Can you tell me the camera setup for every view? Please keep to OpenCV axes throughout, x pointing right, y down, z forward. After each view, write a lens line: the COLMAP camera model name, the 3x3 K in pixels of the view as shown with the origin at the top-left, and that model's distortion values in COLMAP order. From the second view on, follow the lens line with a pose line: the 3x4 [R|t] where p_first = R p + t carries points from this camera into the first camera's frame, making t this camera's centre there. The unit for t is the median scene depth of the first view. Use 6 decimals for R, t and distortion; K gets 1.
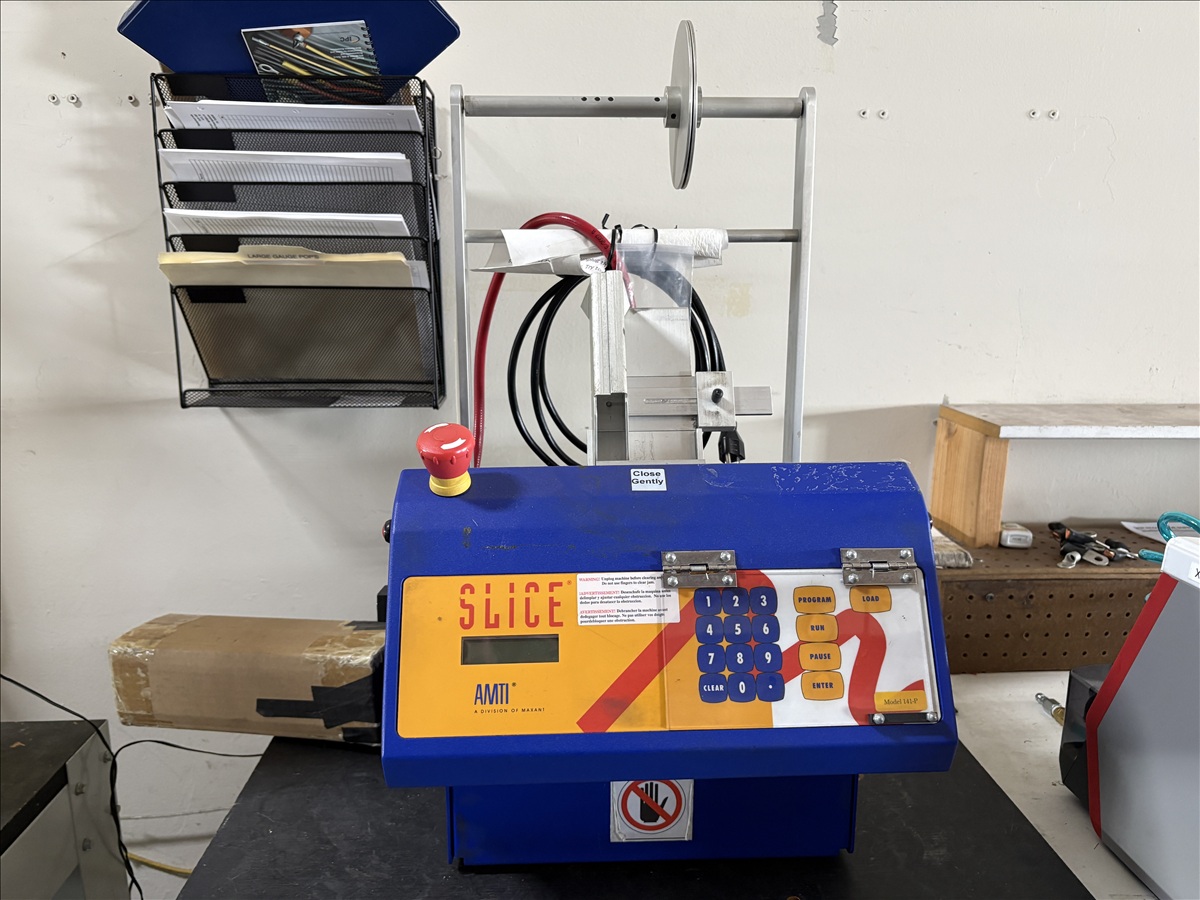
lens RADIAL K [[915.4, 0, 599.4], [0, 915.4, 452.2], [0, 0, 1]] dist [0.030983, -0.030291]
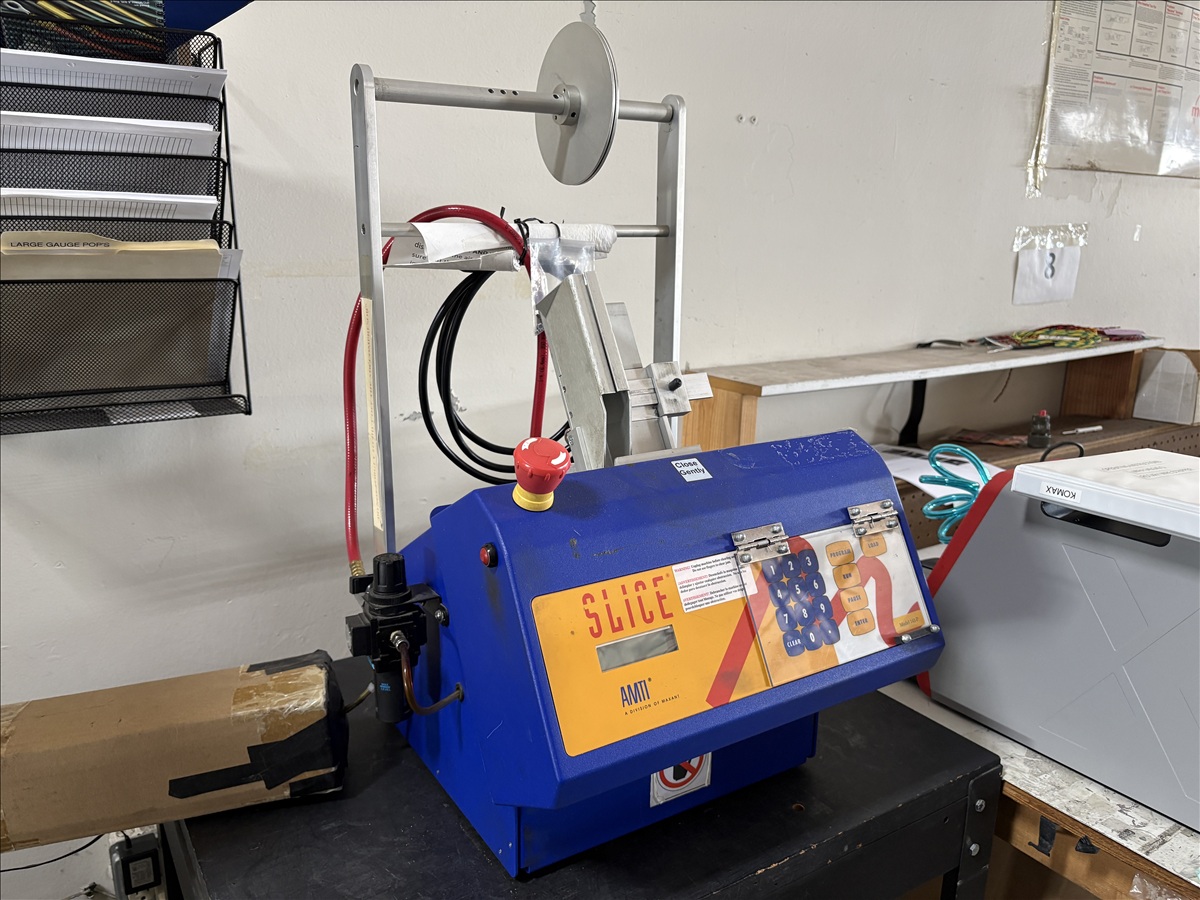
lens RADIAL K [[915.4, 0, 597.4], [0, 915.4, 448.3], [0, 0, 1]] dist [0.030983, -0.030291]
pose [[0.871542, -0.108771, 0.478105, -0.427412], [0.089076, 0.993982, 0.063758, -0.056650], [-0.482163, -0.012980, 0.875986, 0.078323]]
